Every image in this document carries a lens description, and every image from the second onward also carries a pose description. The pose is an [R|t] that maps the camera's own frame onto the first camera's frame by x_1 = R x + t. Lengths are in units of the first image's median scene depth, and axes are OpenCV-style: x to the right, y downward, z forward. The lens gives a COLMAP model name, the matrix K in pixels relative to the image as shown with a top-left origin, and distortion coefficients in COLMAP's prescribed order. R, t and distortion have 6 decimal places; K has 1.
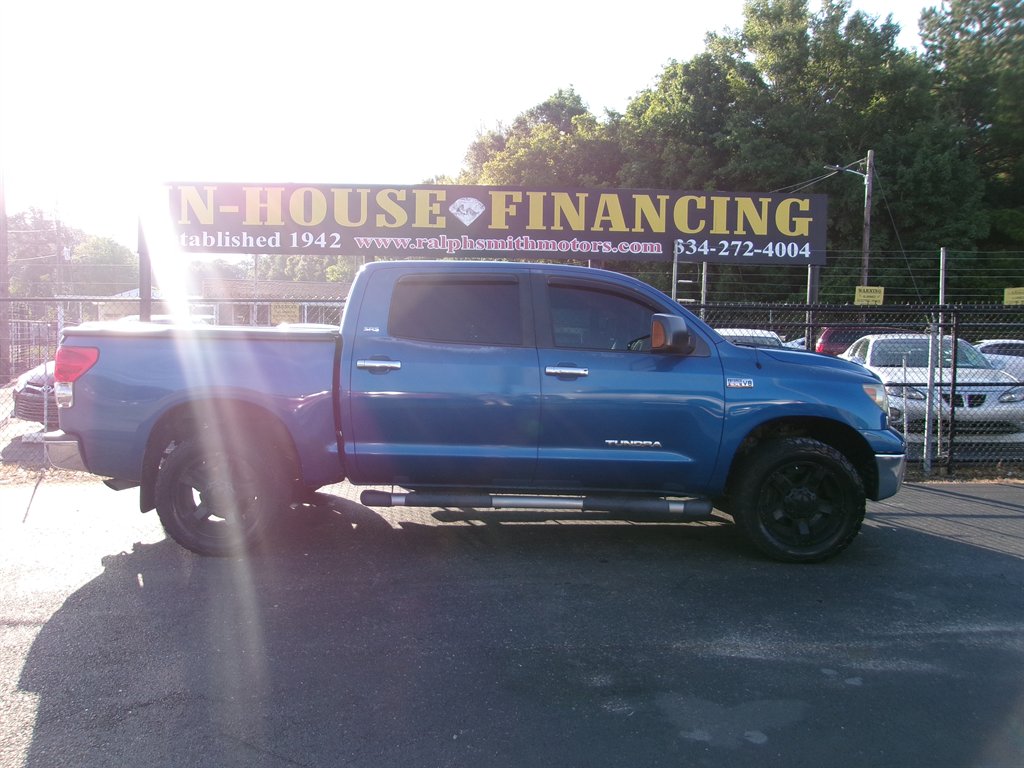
lens RADIAL K [[802.6, 0, 502.1], [0, 802.6, 383.6], [0, 0, 1]] dist [-0.052041, 0.102873]
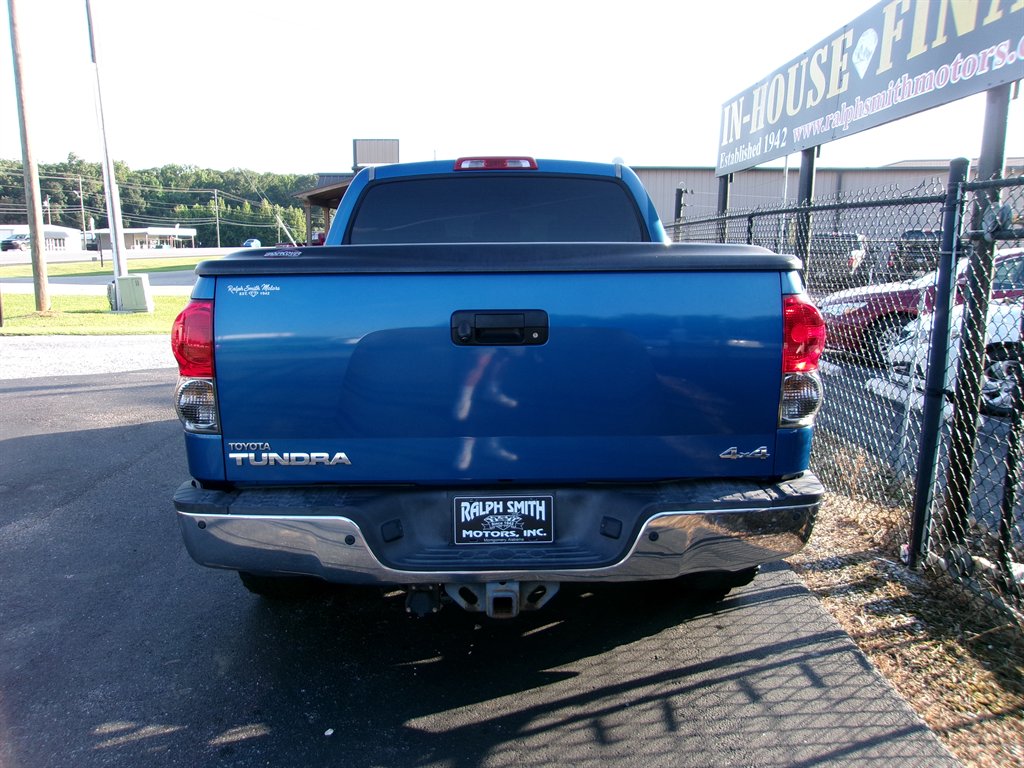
lens RADIAL K [[795.5, 0, 502.5], [0, 795.5, 385.5], [0, 0, 1]] dist [-0.005810, 0.046879]
pose [[-0.055285, 0.159507, -0.985647, 0.606900], [-0.069975, 0.984111, 0.163184, -0.046720], [0.996016, 0.077993, -0.043245, 0.766680]]
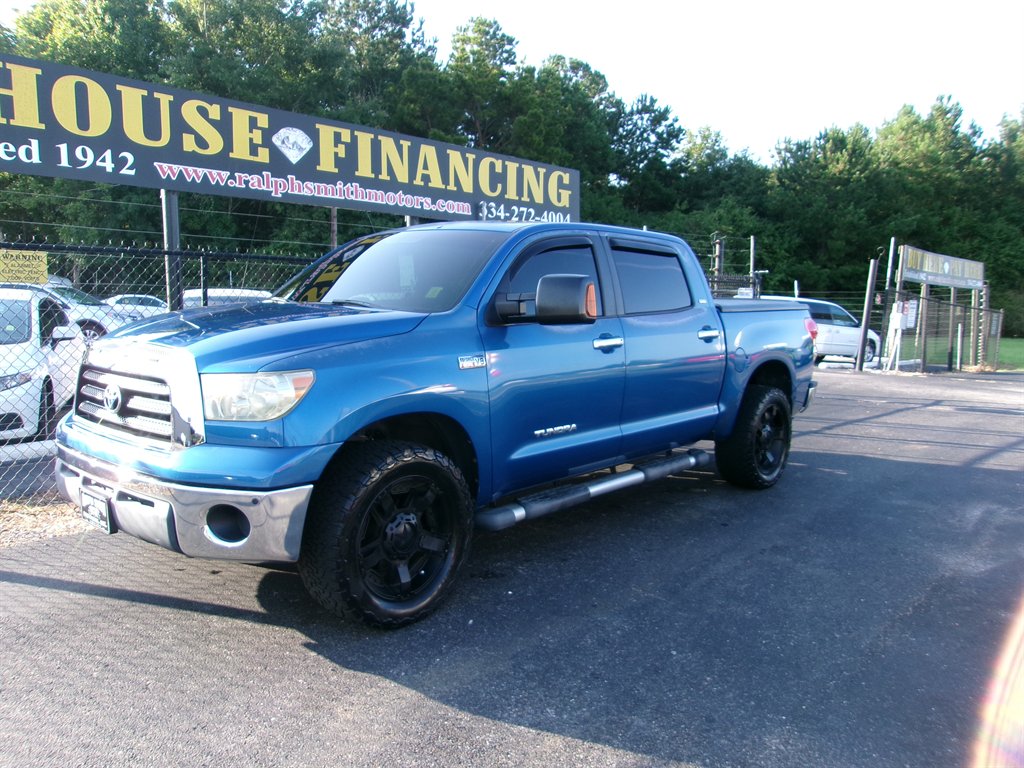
lens RADIAL K [[802.6, 0, 502.1], [0, 802.6, 383.6], [0, 0, 1]] dist [-0.052041, 0.102873]
pose [[0.725059, -0.073676, 0.684735, -0.452241], [0.041156, 0.997120, 0.063709, -0.019983], [-0.687456, -0.018012, 0.726002, 0.272312]]
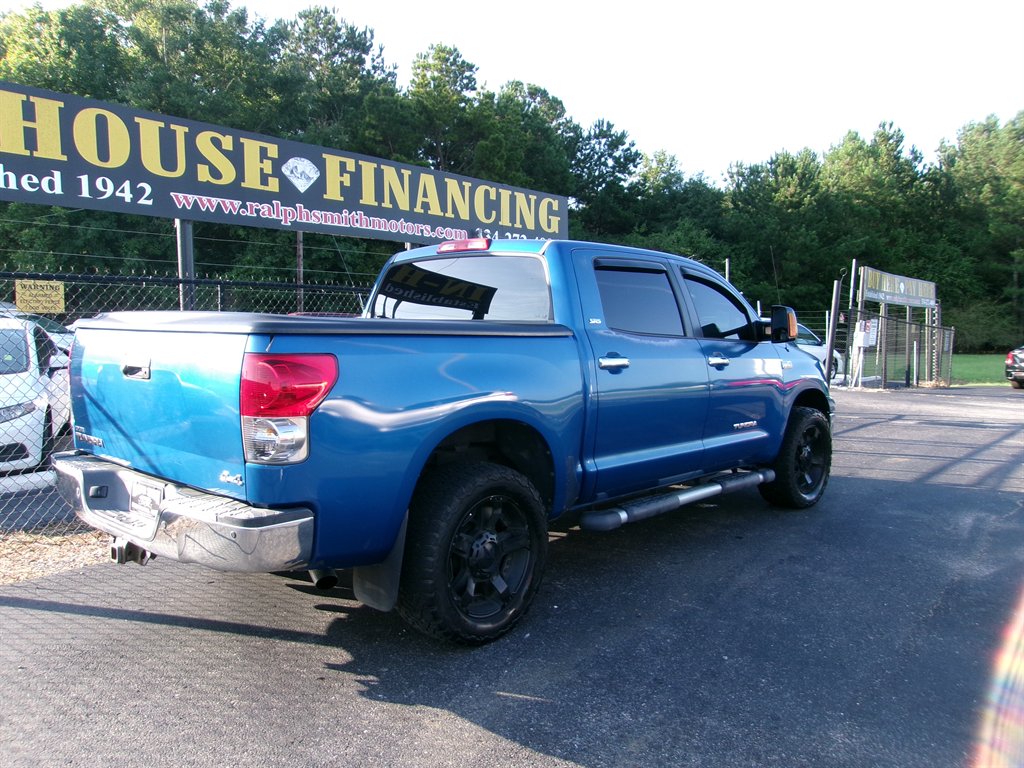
lens RADIAL K [[802.6, 0, 502.1], [0, 802.6, 383.6], [0, 0, 1]] dist [-0.052041, 0.102873]
pose [[0.687078, -0.065132, 0.723659, -0.501153], [0.053774, 0.997801, 0.038751, -0.023664], [-0.724591, 0.012289, 0.689069, 0.293489]]
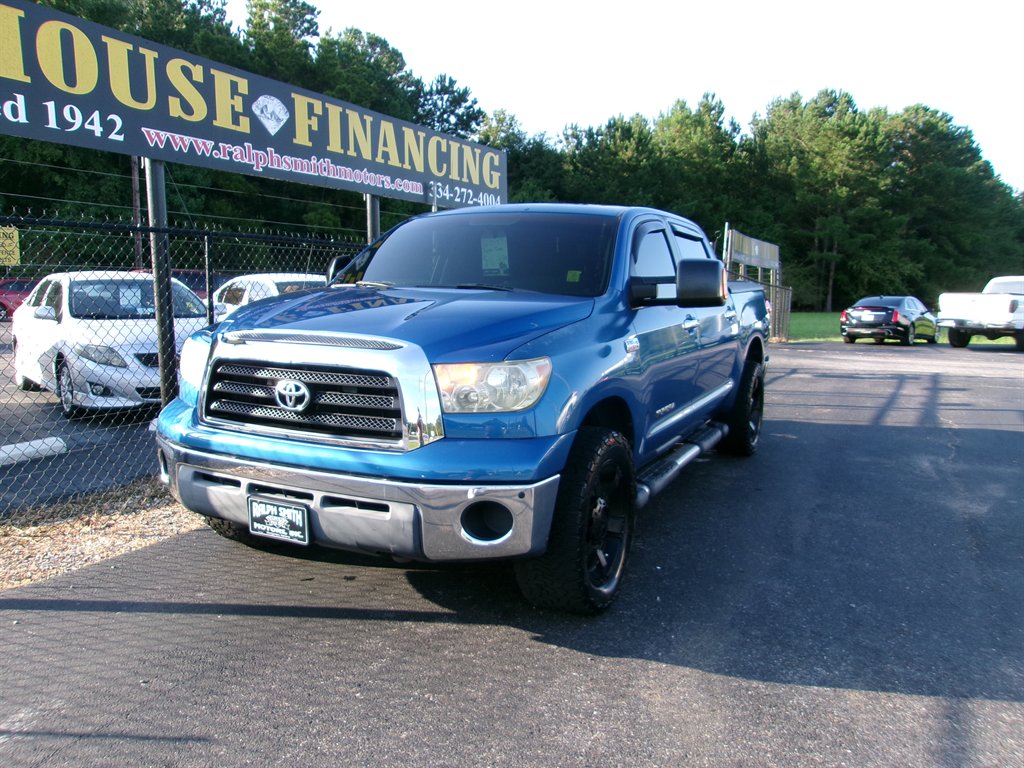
lens RADIAL K [[800.6, 0, 500.2], [0, 800.6, 381.8], [0, 0, 1]] dist [-0.035918, 0.073977]
pose [[0.519779, -0.112783, 0.846823, -0.579467], [0.054649, 0.993607, 0.098789, -0.031946], [-0.852551, -0.005071, 0.522620, 0.432751]]
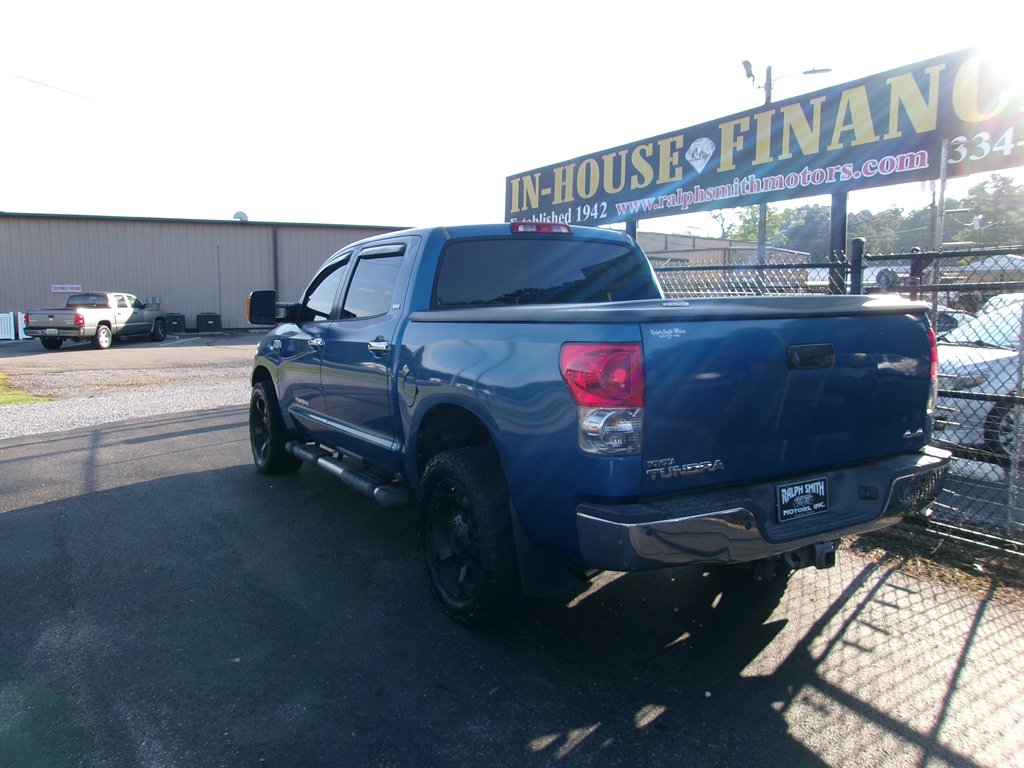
lens RADIAL K [[802.6, 0, 502.1], [0, 802.6, 383.6], [0, 0, 1]] dist [-0.052041, 0.102873]
pose [[0.435837, 0.079580, -0.896500, 0.609866], [-0.049696, 0.996692, 0.064314, -0.025926], [0.898653, 0.016522, 0.438350, 0.464787]]
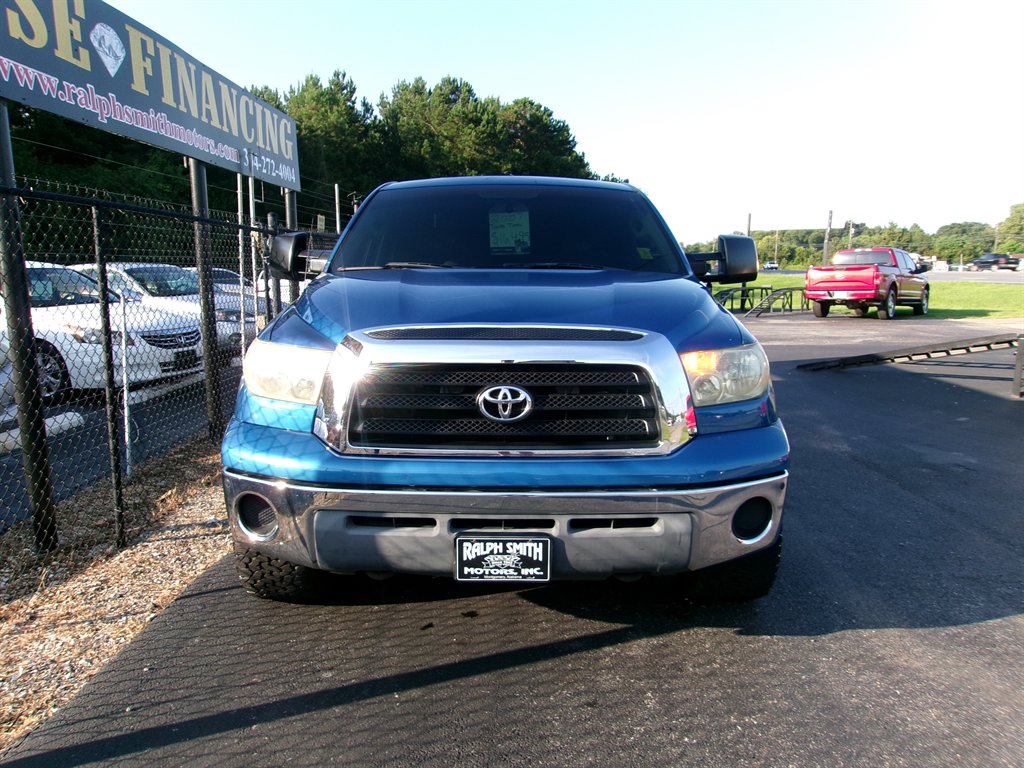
lens RADIAL K [[803.6, 0, 497.3], [0, 803.6, 381.5], [0, 0, 1]] dist [-0.028721, 0.057167]
pose [[0.089386, -0.158574, 0.983293, -0.611386], [0.077805, 0.985339, 0.151831, -0.048240], [-0.992953, 0.062933, 0.100413, 0.679859]]
